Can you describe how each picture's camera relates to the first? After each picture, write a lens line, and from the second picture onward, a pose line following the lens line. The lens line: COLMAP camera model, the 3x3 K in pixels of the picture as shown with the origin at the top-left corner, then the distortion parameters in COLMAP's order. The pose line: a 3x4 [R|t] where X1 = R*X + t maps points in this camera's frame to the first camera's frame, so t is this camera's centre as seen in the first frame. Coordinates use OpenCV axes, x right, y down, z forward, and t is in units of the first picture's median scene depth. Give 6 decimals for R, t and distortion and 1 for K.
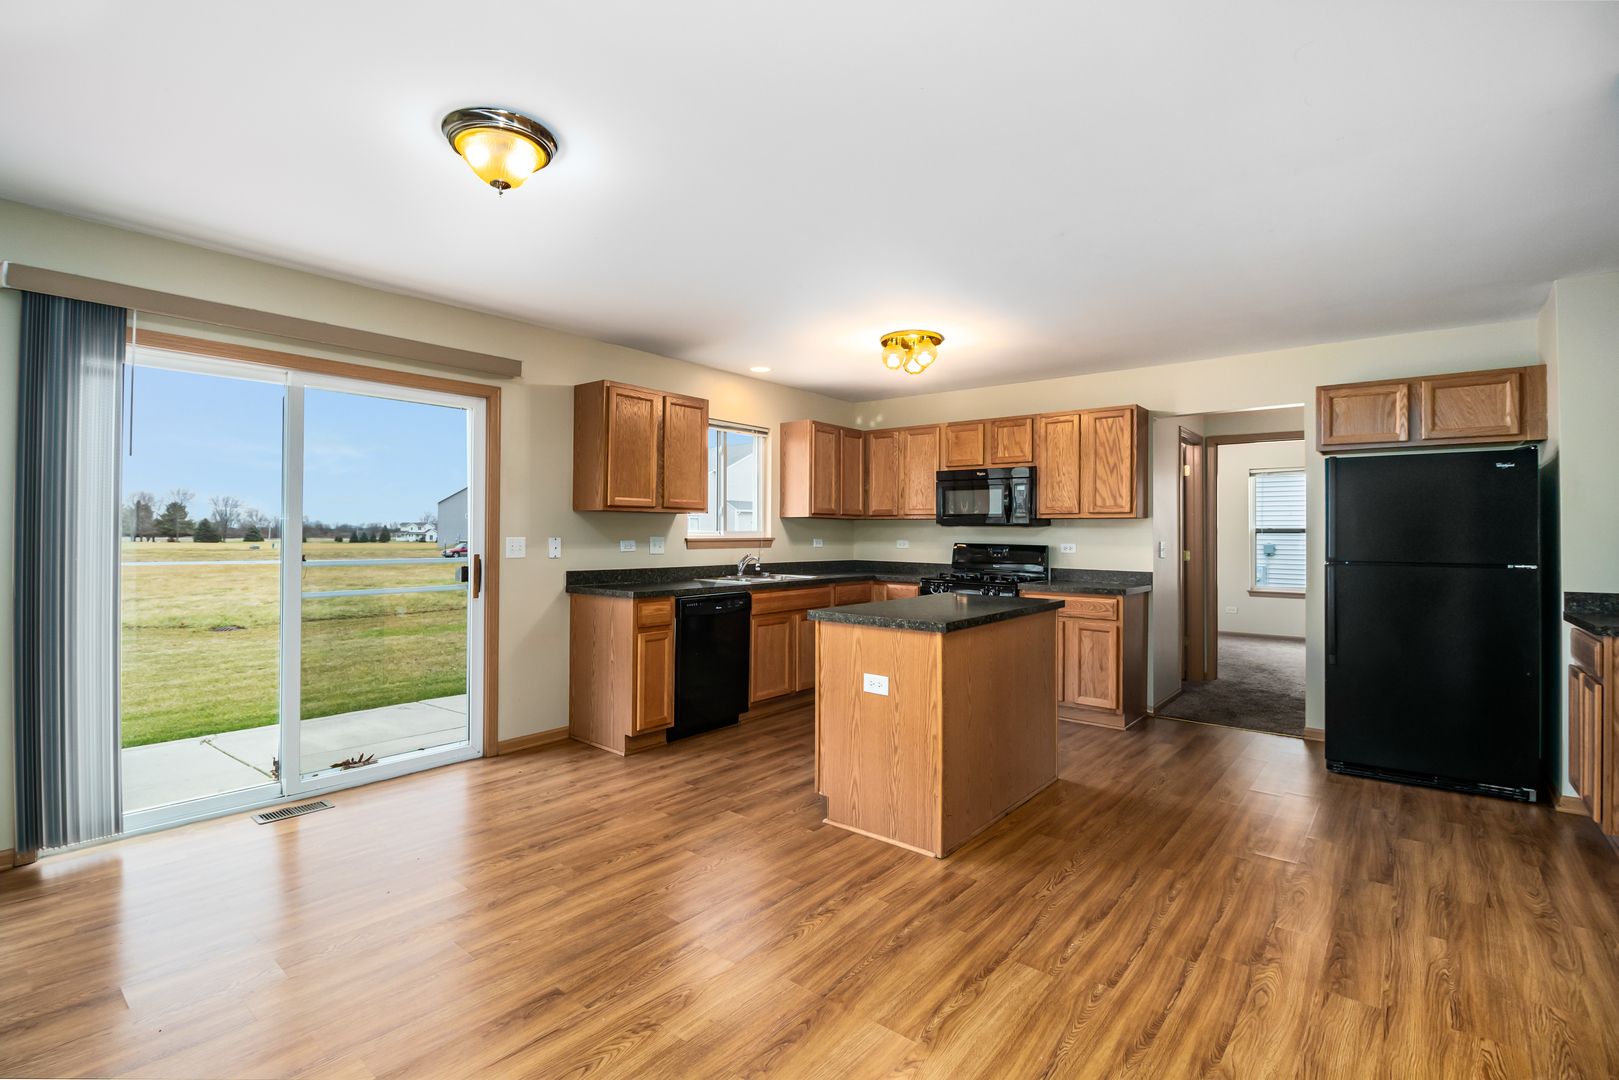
lens RADIAL K [[725.6, 0, 816.6], [0, 725.6, 533.1], [0, 0, 1]] dist [0.001746, -0.000827]
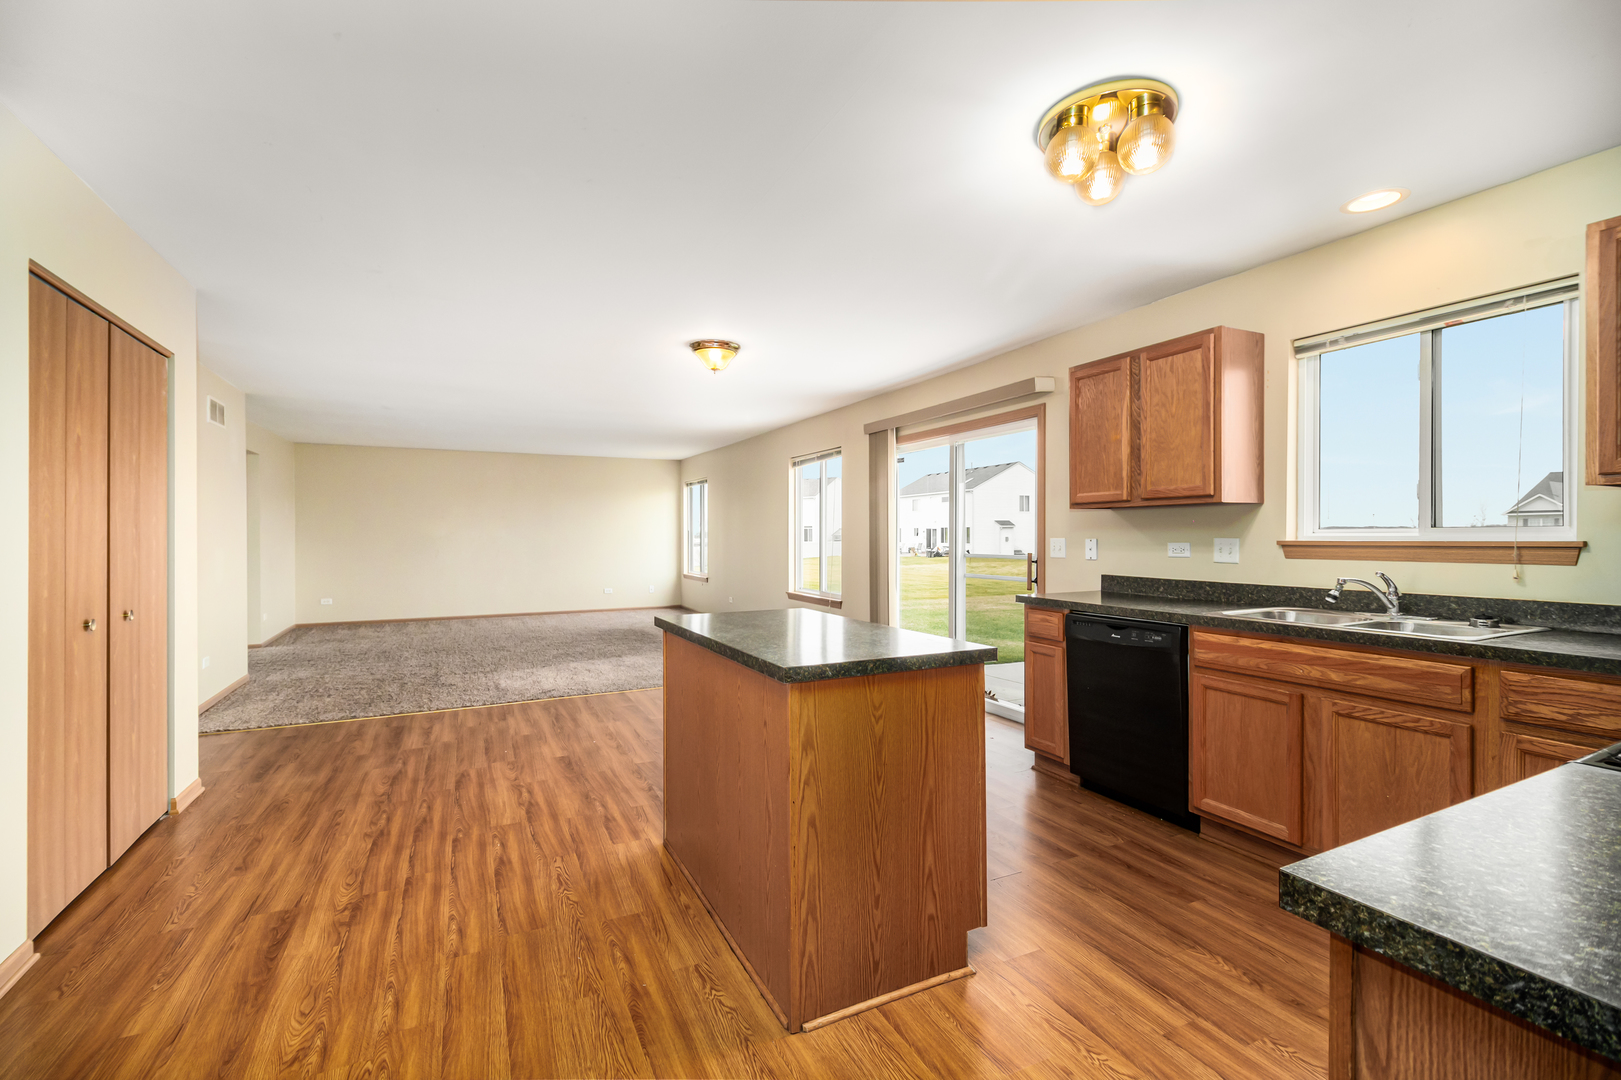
lens RADIAL K [[738.5, 0, 812.4], [0, 738.5, 542.9], [0, 0, 1]] dist [-0.011051, 0.001504]
pose [[-0.428650, -0.001996, -0.903468, 1.169920], [-0.009986, 0.999947, 0.002529, 0.023427], [0.903415, 0.010106, -0.428648, 1.862251]]
